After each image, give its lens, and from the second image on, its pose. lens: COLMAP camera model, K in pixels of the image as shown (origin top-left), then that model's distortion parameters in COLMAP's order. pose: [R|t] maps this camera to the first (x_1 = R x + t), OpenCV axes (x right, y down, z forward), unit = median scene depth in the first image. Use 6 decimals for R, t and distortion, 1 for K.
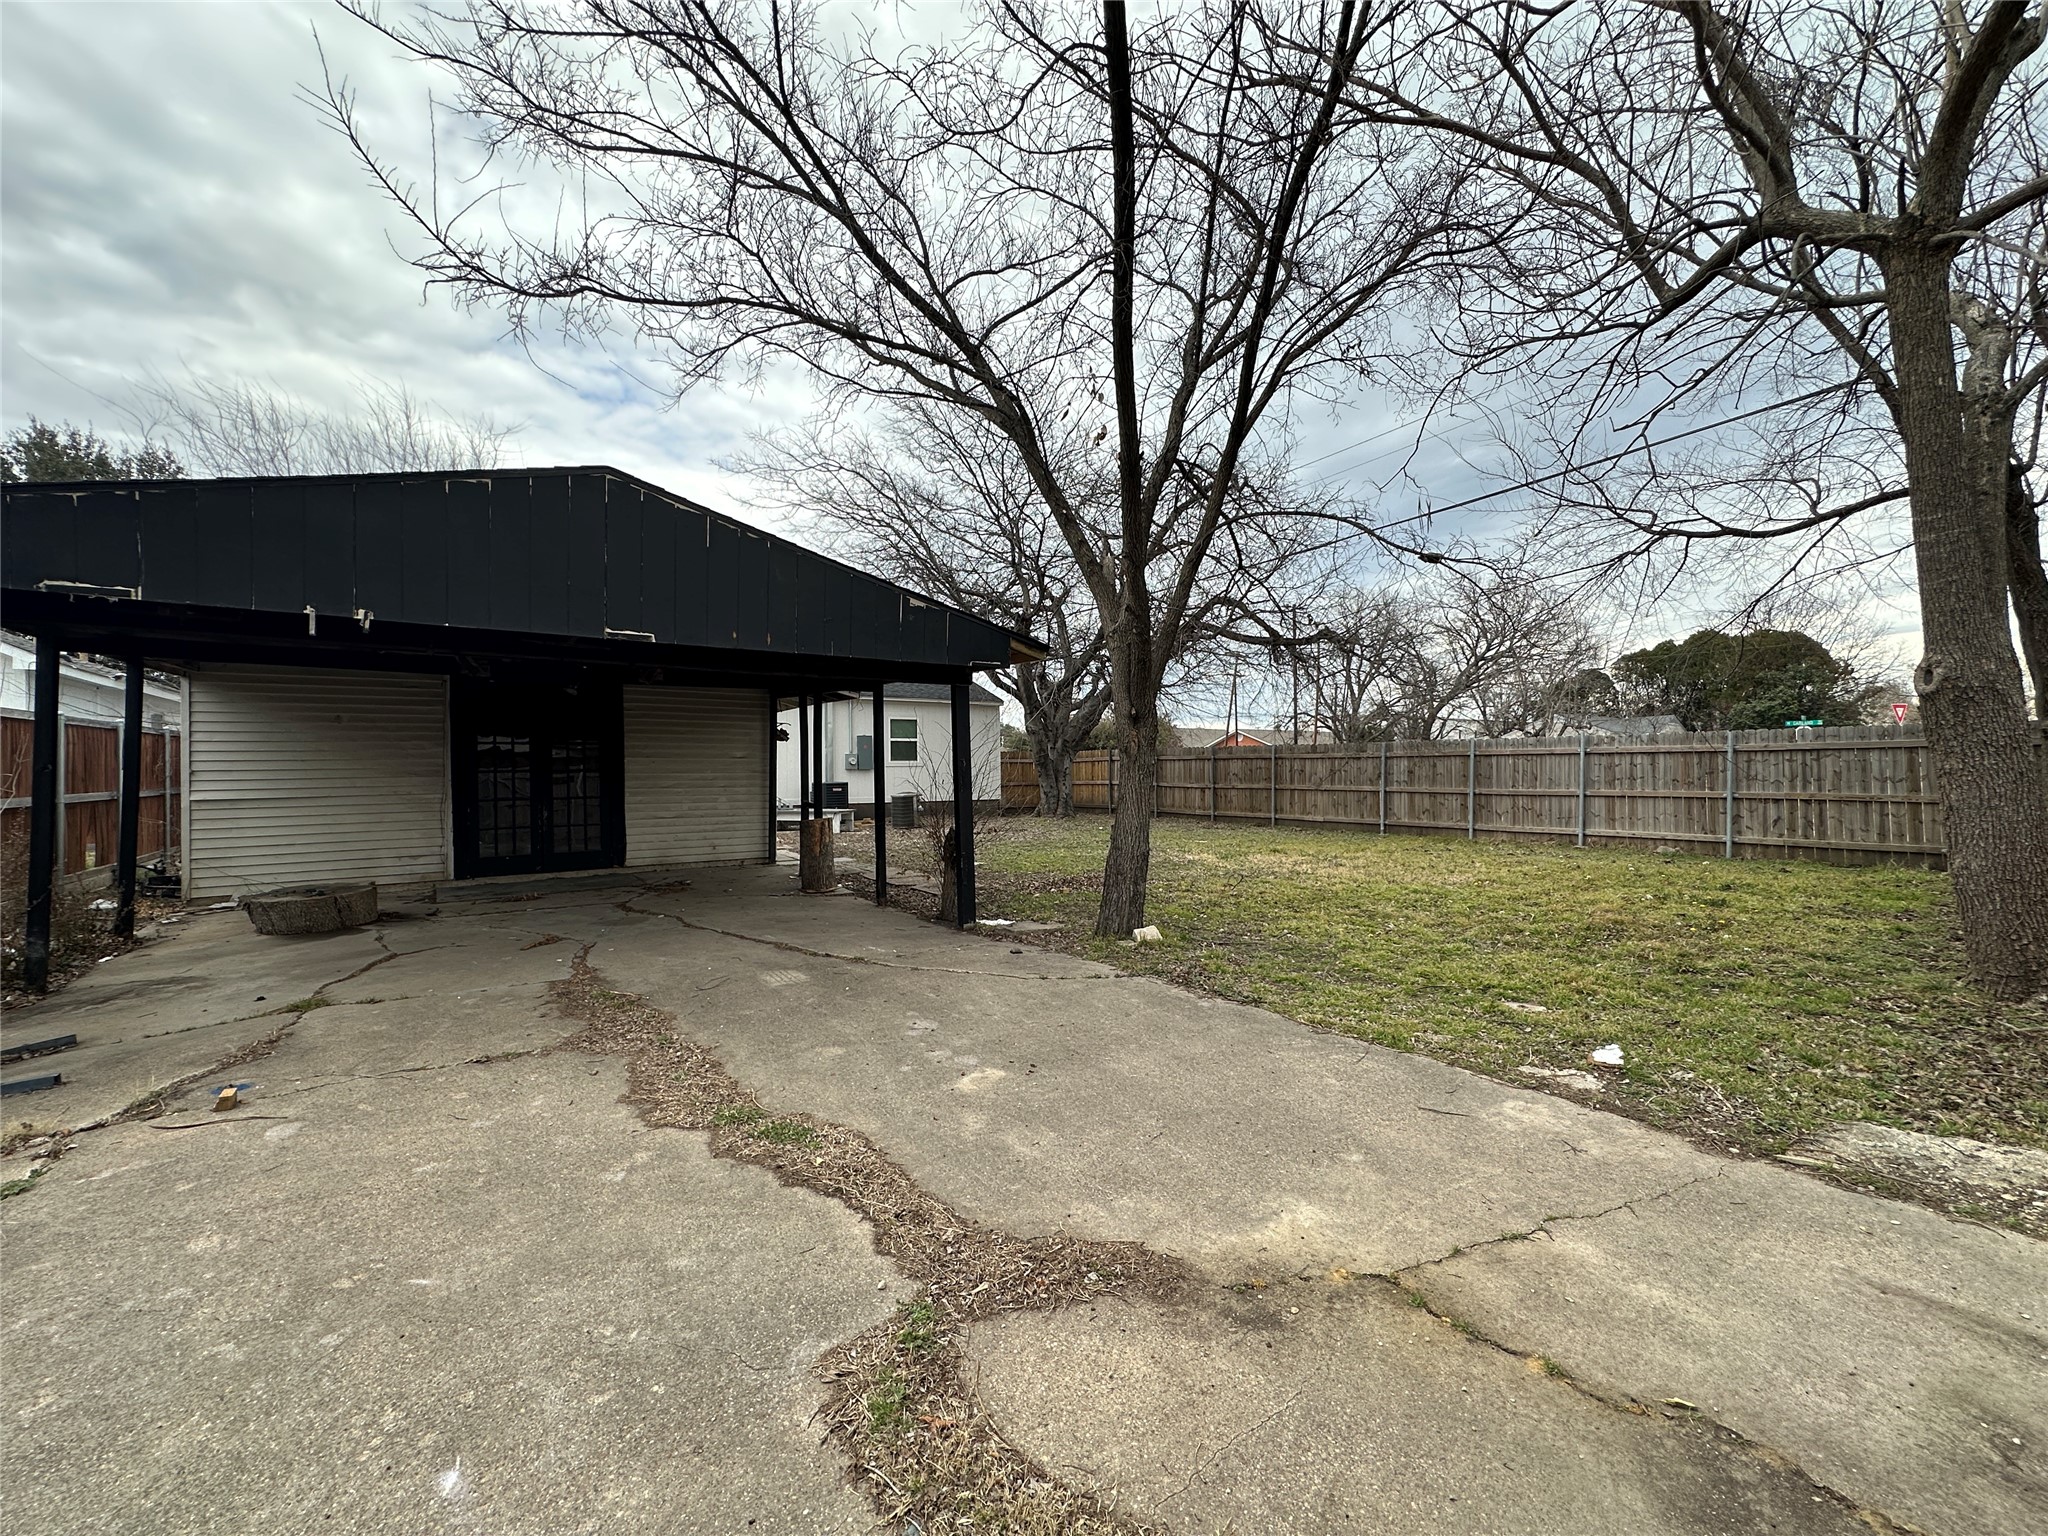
lens RADIAL K [[814.8, 0, 1022.5], [0, 814.8, 768.9], [0, 0, 1]] dist [-0.003784, 0.000527]
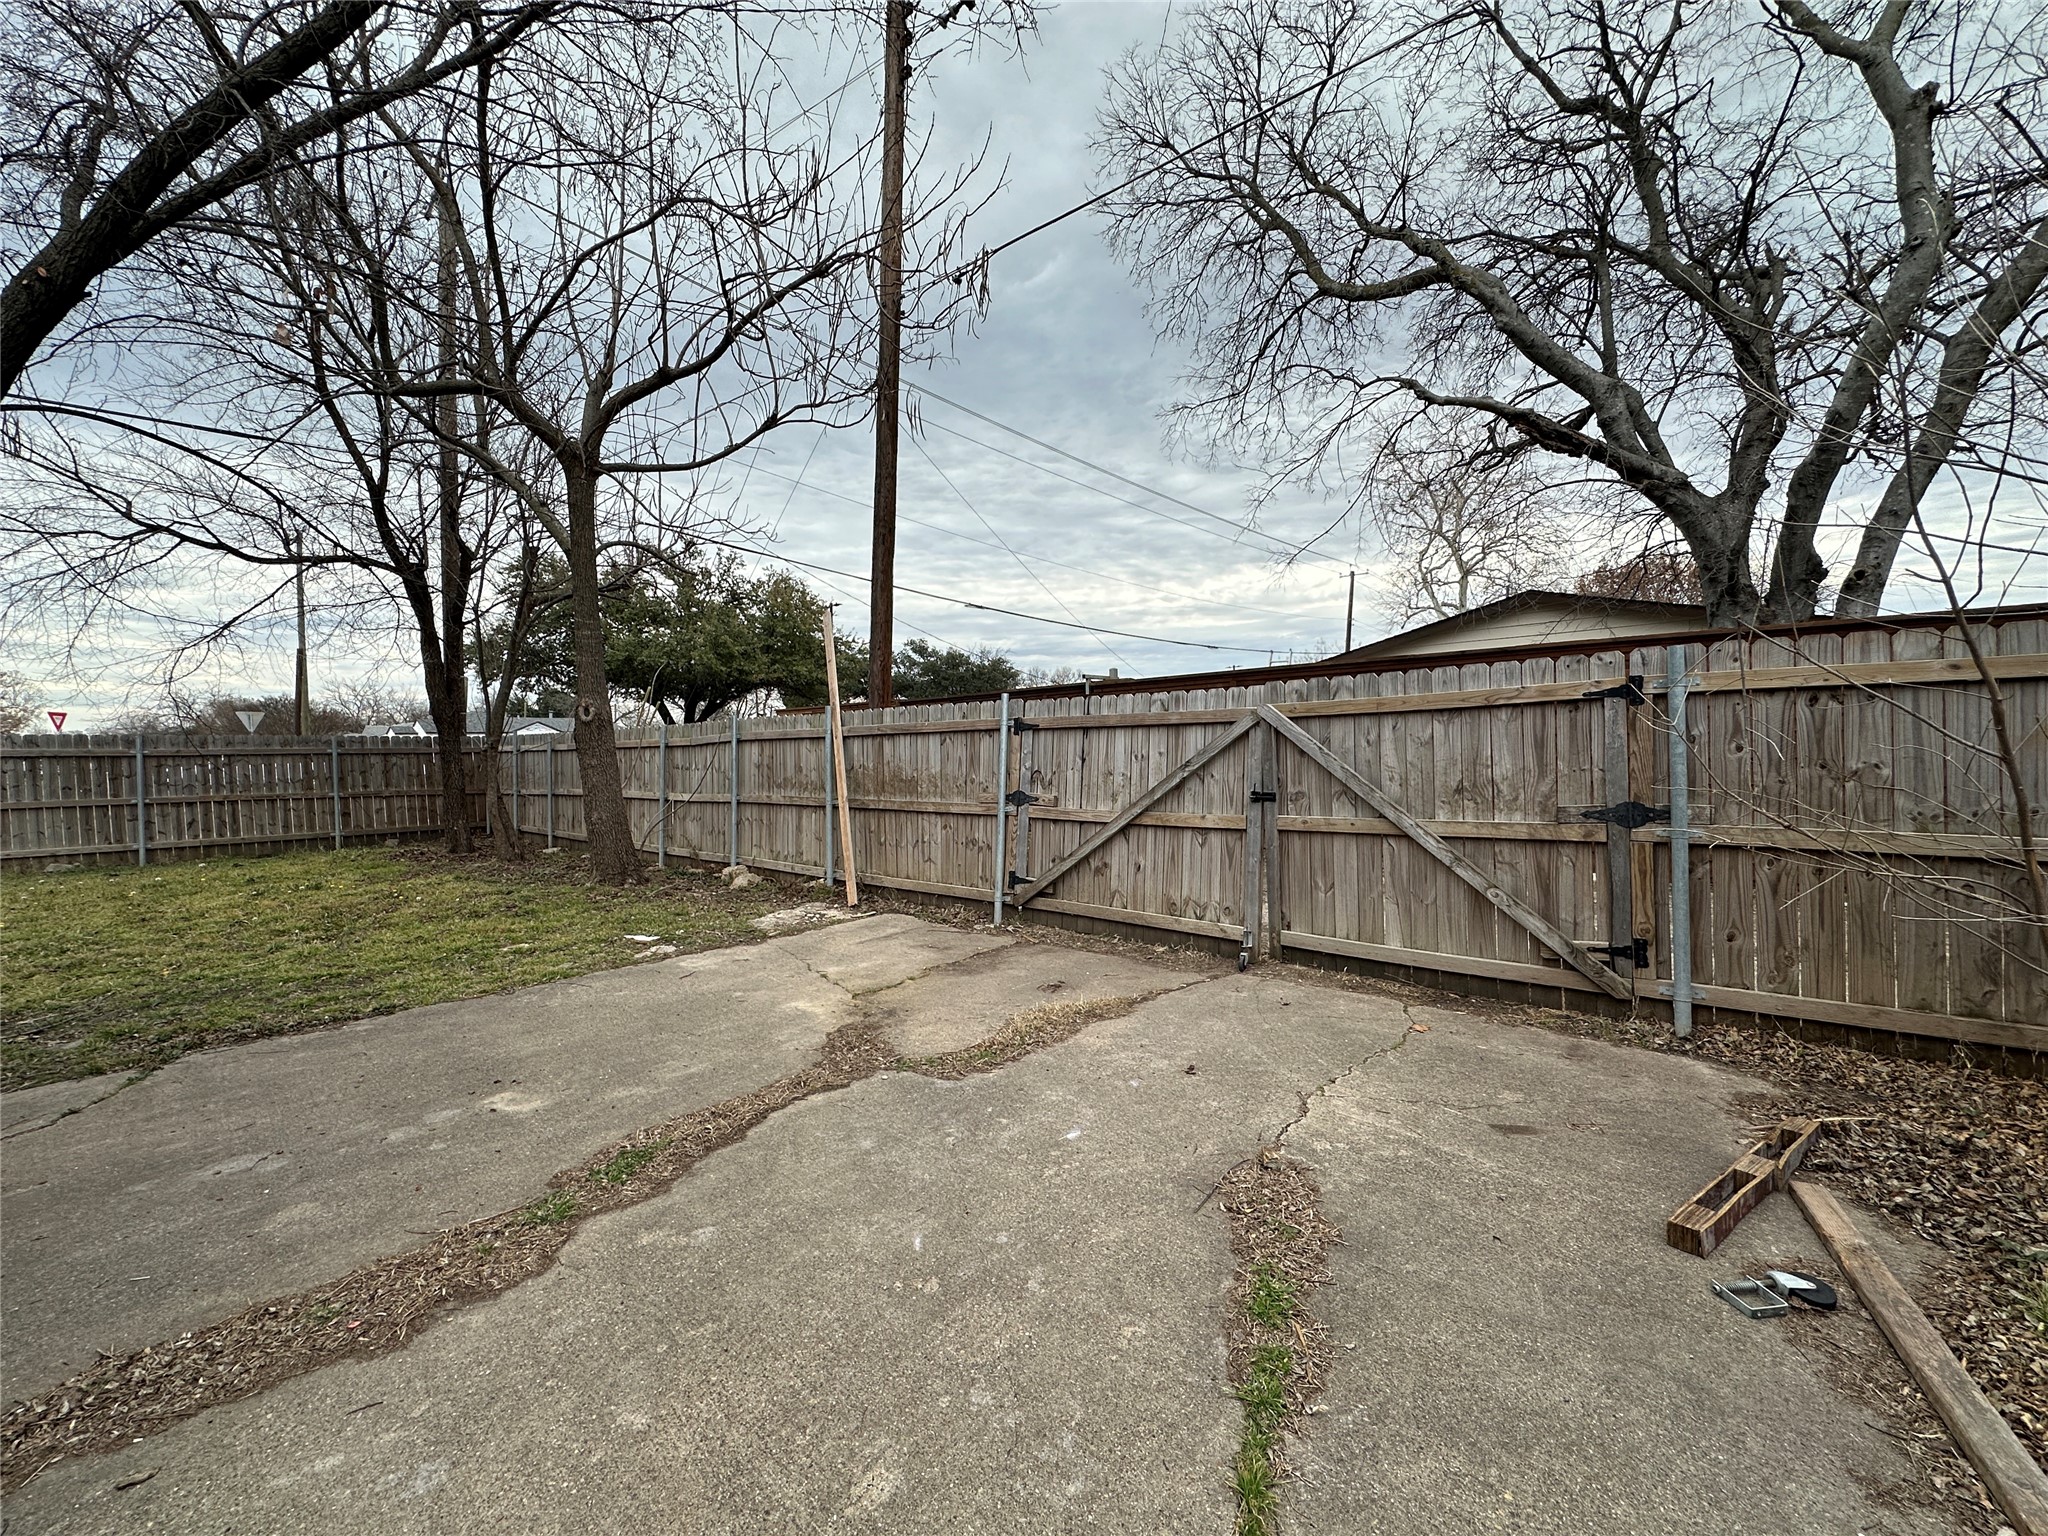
lens RADIAL K [[814.8, 0, 1022.5], [0, 814.8, 768.9], [0, 0, 1]] dist [-0.003784, 0.000527]
pose [[-0.241516, -0.004954, 0.970384, -1.216500], [0.019046, 0.999770, 0.009844, 0.015439], [-0.970210, 0.020860, -0.241366, 0.760361]]
